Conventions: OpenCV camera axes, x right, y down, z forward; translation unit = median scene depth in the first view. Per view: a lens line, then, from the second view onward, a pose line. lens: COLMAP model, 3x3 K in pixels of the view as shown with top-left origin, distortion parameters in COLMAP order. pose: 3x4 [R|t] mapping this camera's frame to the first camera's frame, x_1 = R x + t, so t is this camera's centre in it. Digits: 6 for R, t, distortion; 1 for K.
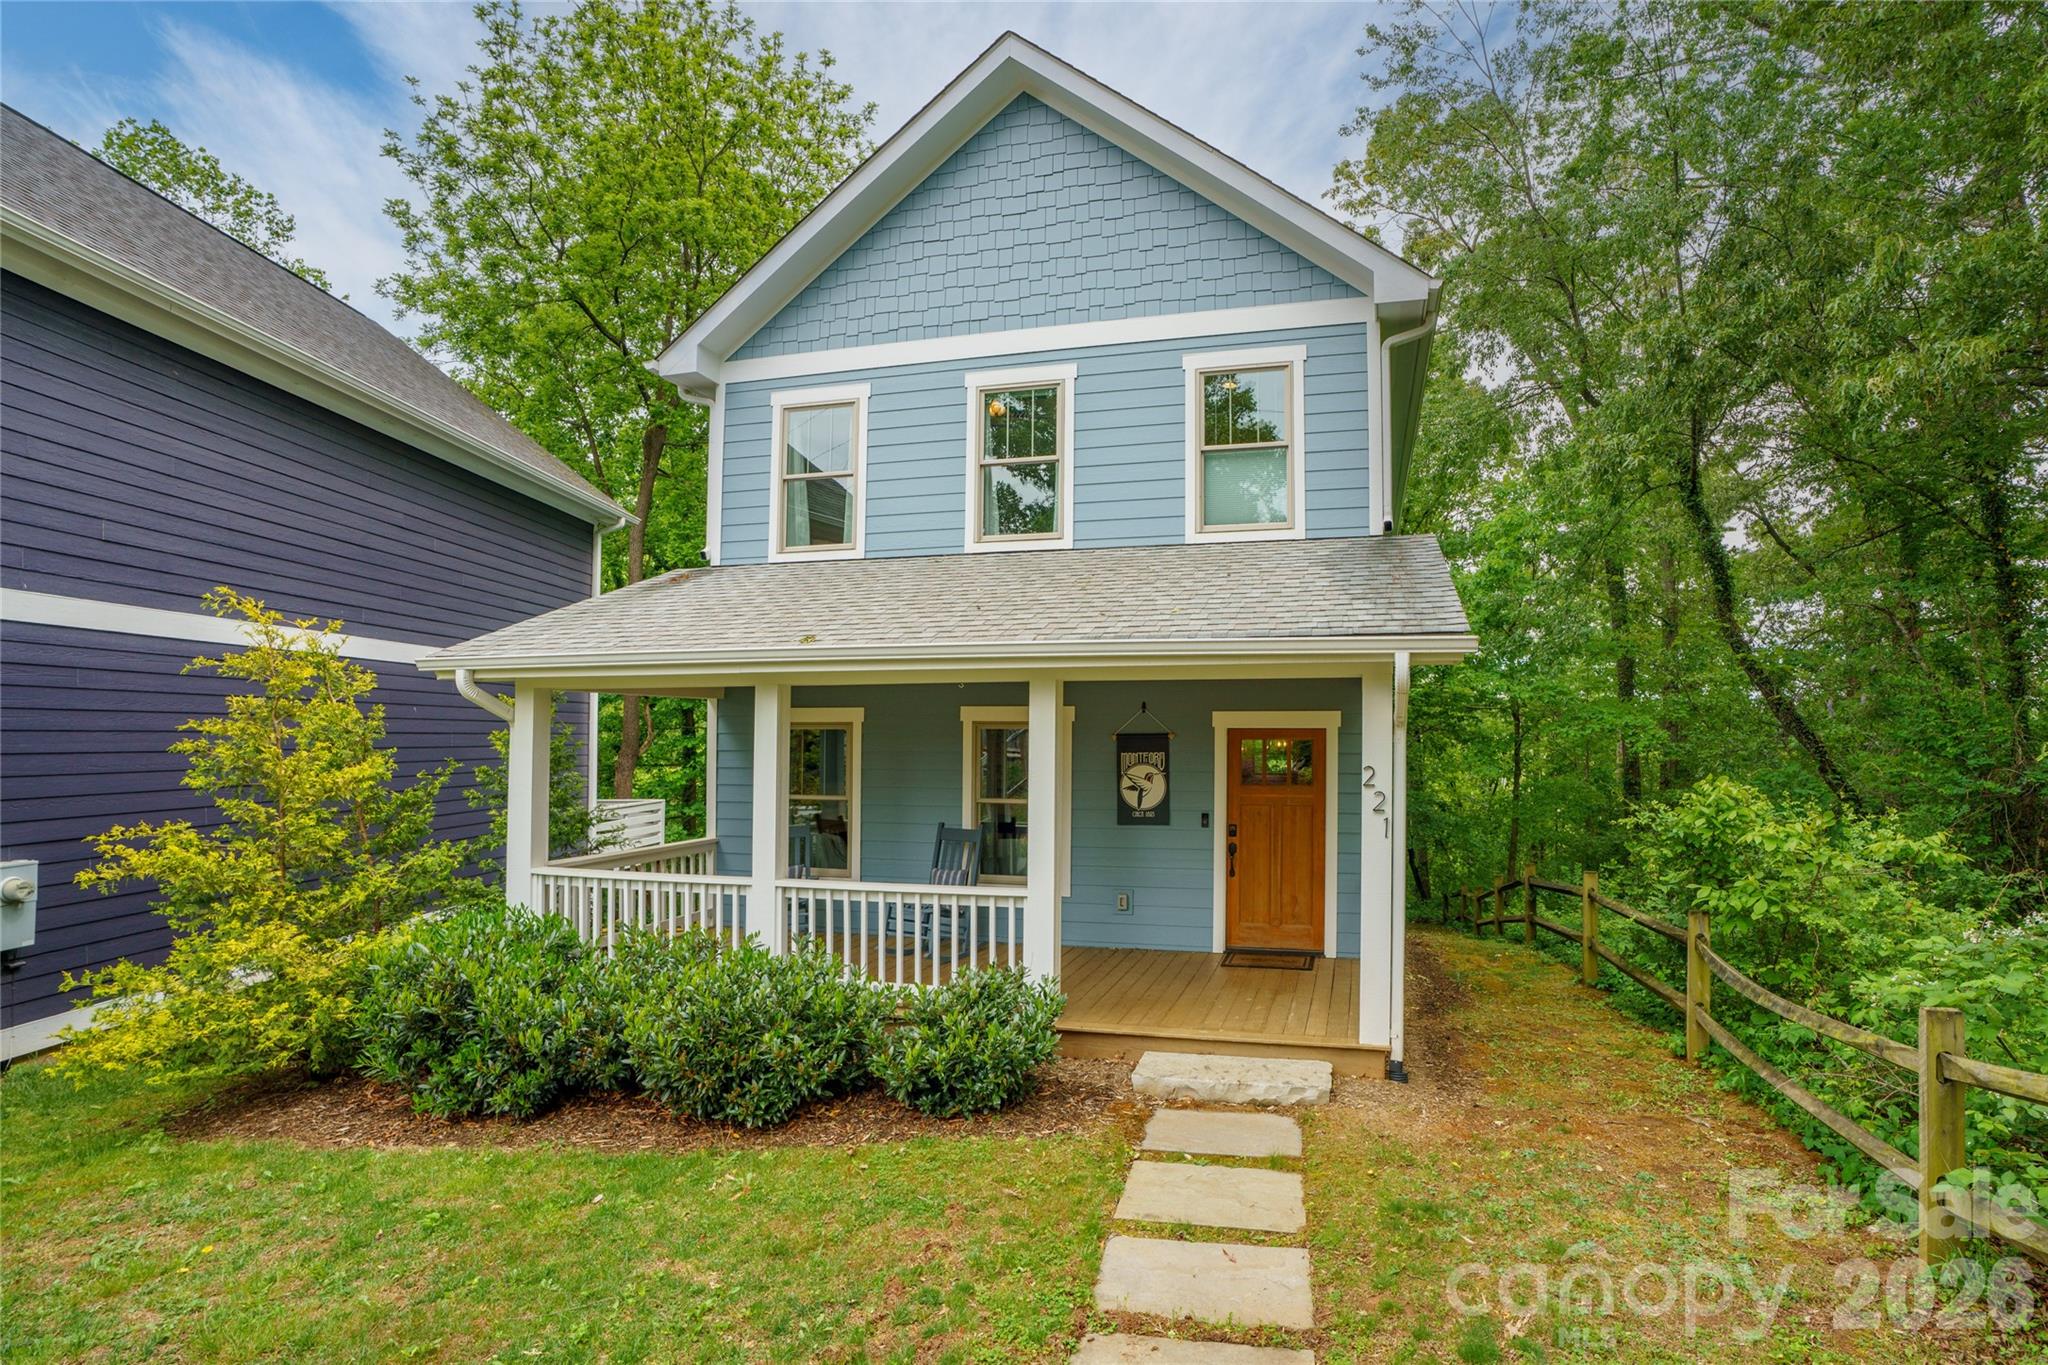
lens RADIAL K [[1082.0, 0, 1019.1], [0, 1082.0, 707.2], [0, 0, 1]] dist [-0.067652, 0.028989]
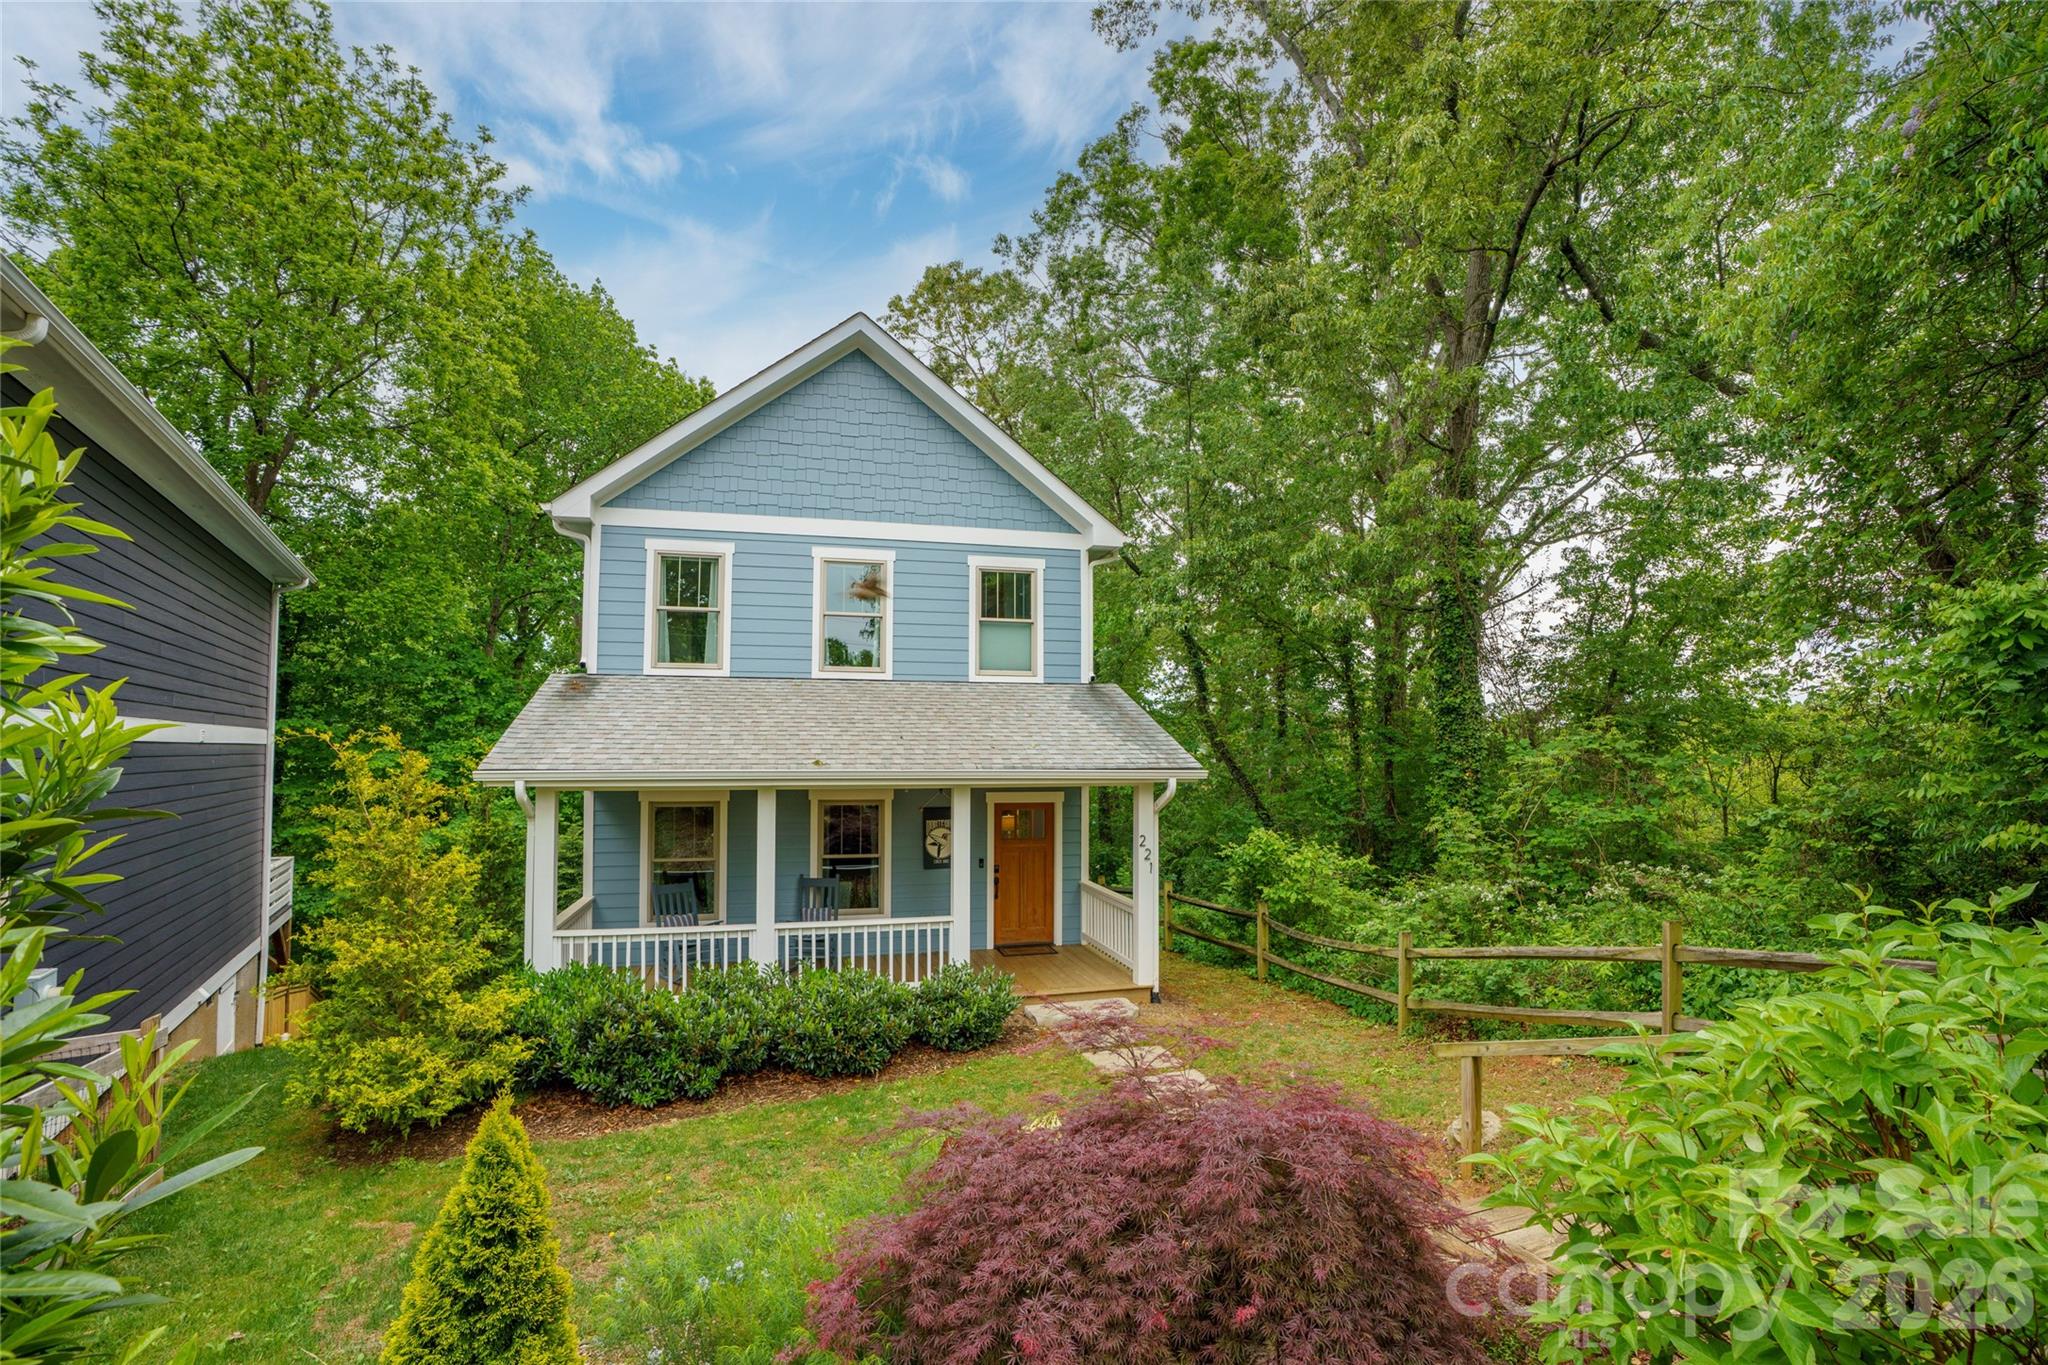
lens RADIAL K [[1082.0, 0, 1019.1], [0, 1082.0, 707.2], [0, 0, 1]] dist [-0.067652, 0.028989]
pose [[0.859572, 0.016613, 0.510745, -0.562088], [-0.010939, 0.999841, -0.014112, -0.094785], [-0.510898, 0.006544, 0.859617, -0.343148]]
